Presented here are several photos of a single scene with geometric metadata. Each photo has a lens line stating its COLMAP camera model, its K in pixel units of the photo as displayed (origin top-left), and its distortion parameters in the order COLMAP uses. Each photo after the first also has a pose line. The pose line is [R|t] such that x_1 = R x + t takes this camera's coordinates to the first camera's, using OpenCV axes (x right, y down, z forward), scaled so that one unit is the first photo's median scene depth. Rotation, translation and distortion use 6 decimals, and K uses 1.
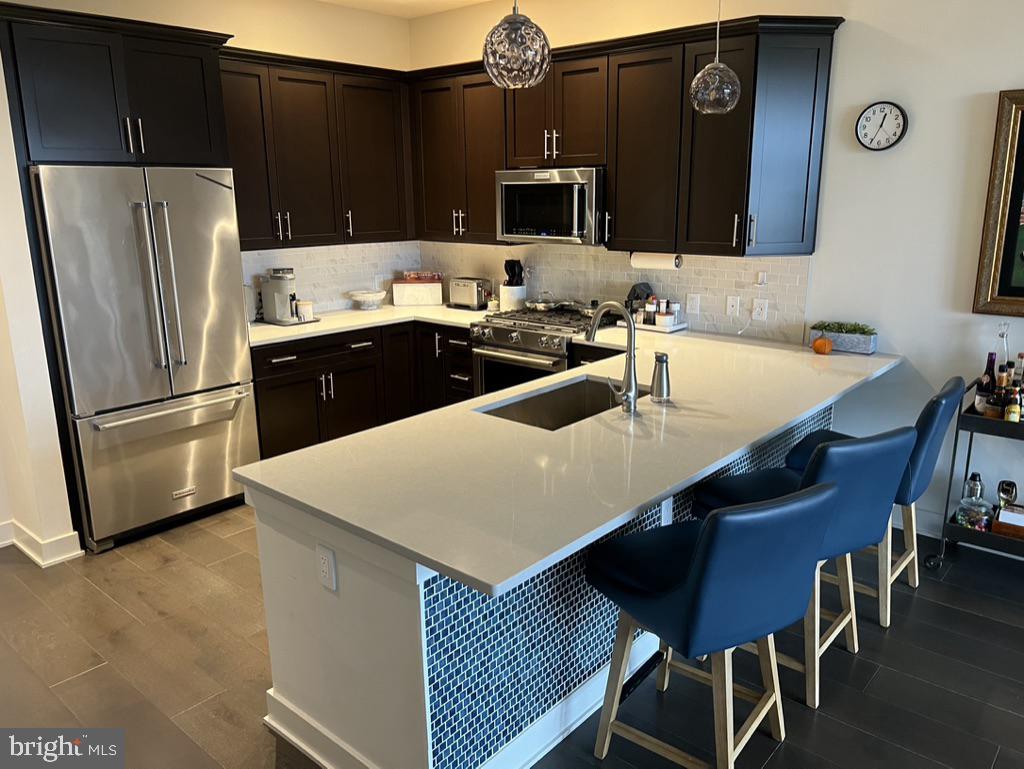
lens RADIAL K [[768.5, 0, 522.0], [0, 768.5, 384.4], [0, 0, 1]] dist [0.056509, -0.070434]
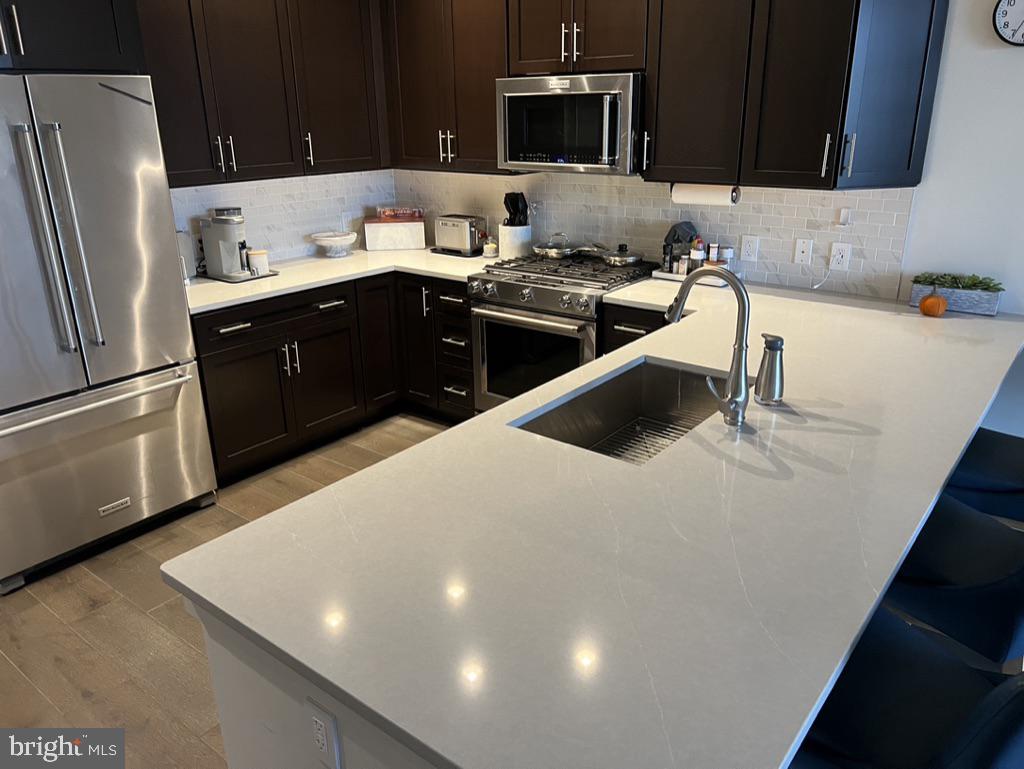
lens RADIAL K [[768.5, 0, 508.0], [0, 768.5, 384.2], [0, 0, 1]] dist [0.056509, -0.070434]
pose [[0.999145, -0.020439, 0.035930, -0.061729], [0.016847, 0.995085, 0.097586, -0.048902], [-0.037748, -0.096897, 0.994578, 0.206384]]
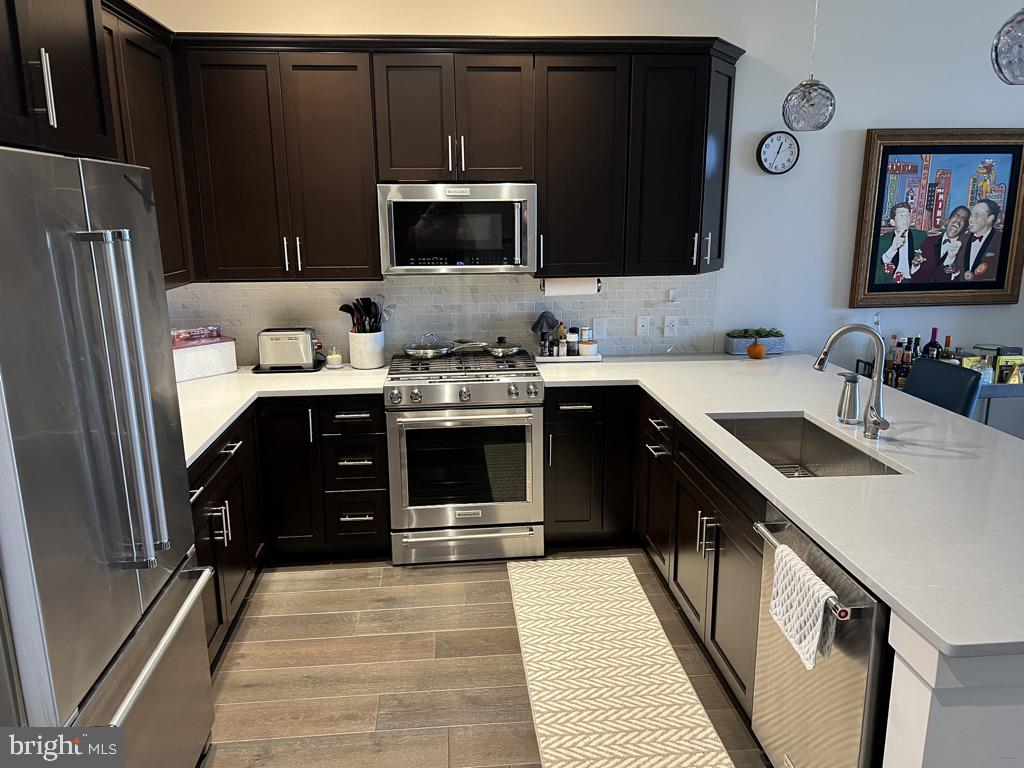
lens RADIAL K [[768.5, 0, 509.2], [0, 768.5, 387.9], [0, 0, 1]] dist [0.056509, -0.070434]
pose [[0.700329, -0.158104, 0.696091, -0.549911], [0.178273, 0.983001, 0.043912, -0.097613], [-0.691200, 0.093341, 0.716610, 0.417539]]
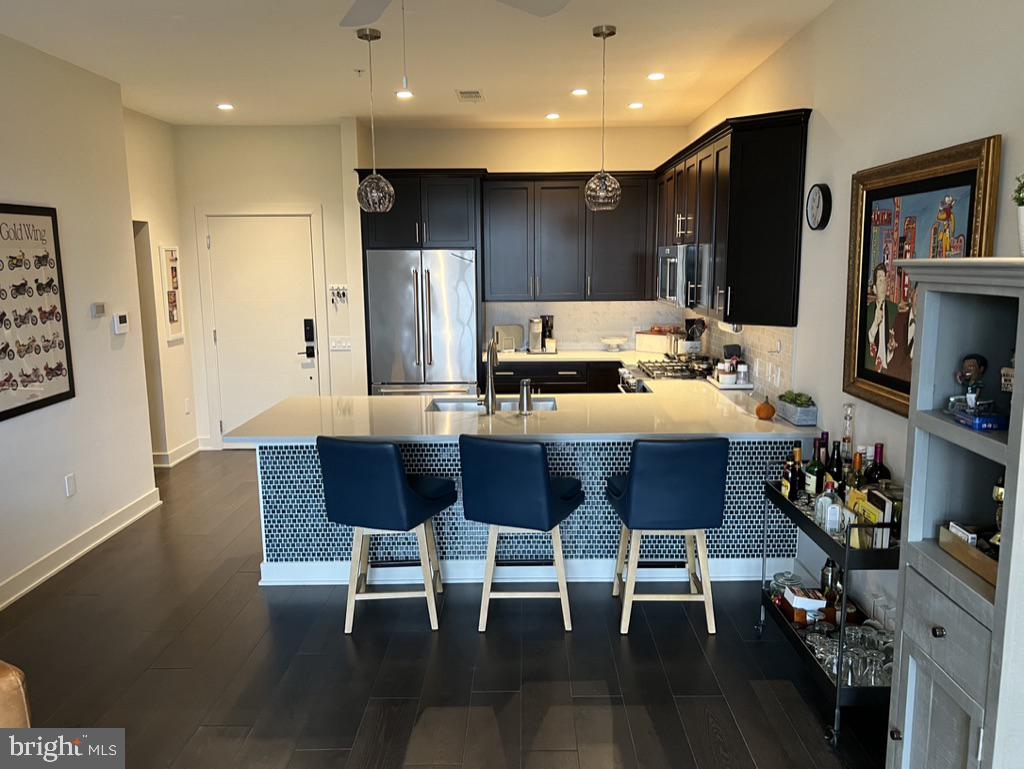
lens RADIAL K [[768.5, 0, 514.5], [0, 768.5, 385.1], [0, 0, 1]] dist [0.056509, -0.070434]
pose [[0.641078, 0.127925, -0.756740, 0.855223], [-0.185354, 0.982630, 0.009087, -0.027873], [0.744757, 0.134439, 0.653653, 0.043998]]
